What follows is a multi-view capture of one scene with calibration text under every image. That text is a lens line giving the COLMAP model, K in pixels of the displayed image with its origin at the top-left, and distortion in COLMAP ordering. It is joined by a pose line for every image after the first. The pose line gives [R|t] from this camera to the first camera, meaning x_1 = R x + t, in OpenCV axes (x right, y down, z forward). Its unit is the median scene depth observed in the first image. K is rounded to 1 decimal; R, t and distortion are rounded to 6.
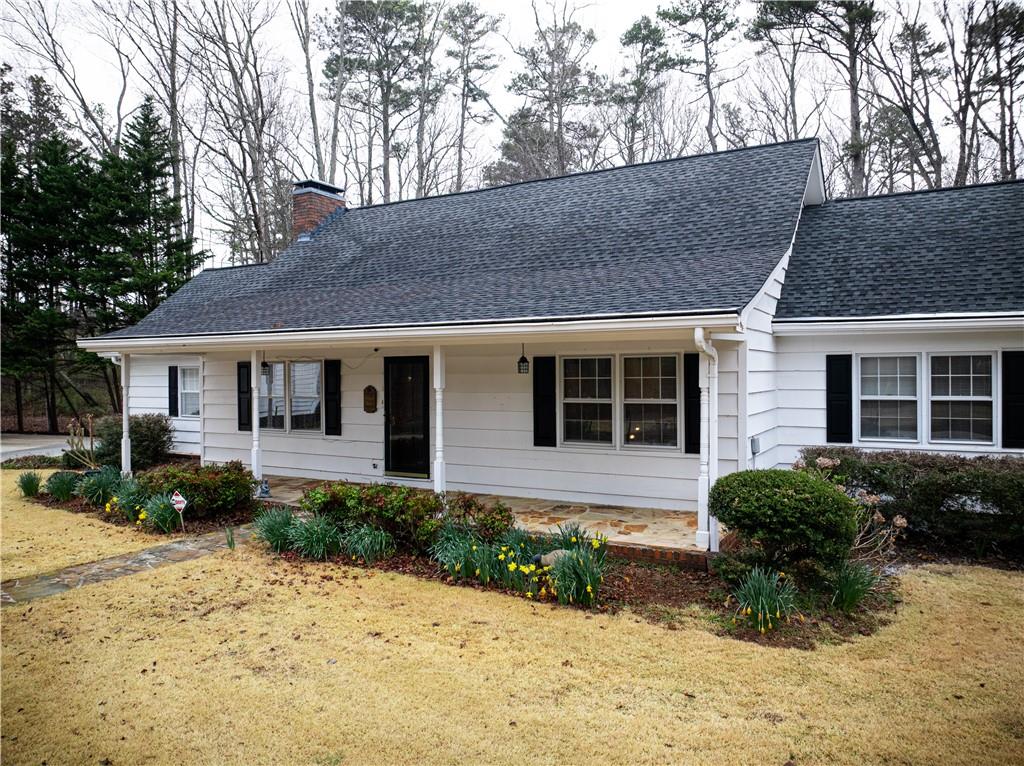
lens RADIAL K [[716.1, 0, 515.7], [0, 716.1, 384.0], [0, 0, 1]] dist [-0.006813, -0.039972]
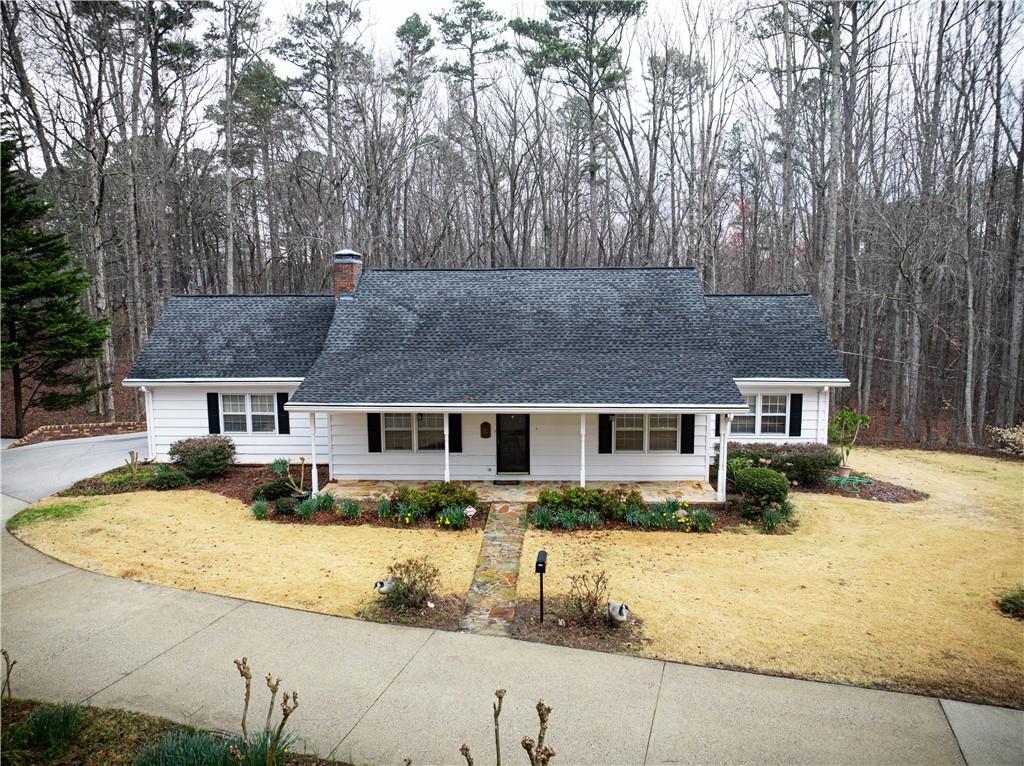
lens RADIAL K [[716.1, 0, 515.7], [0, 716.1, 384.0], [0, 0, 1]] dist [-0.006813, -0.039972]
pose [[0.887937, -0.060021, 0.456032, -1.001109], [0.006511, 0.992991, 0.118014, -0.313483], [-0.459919, -0.101820, 0.882104, -0.530525]]
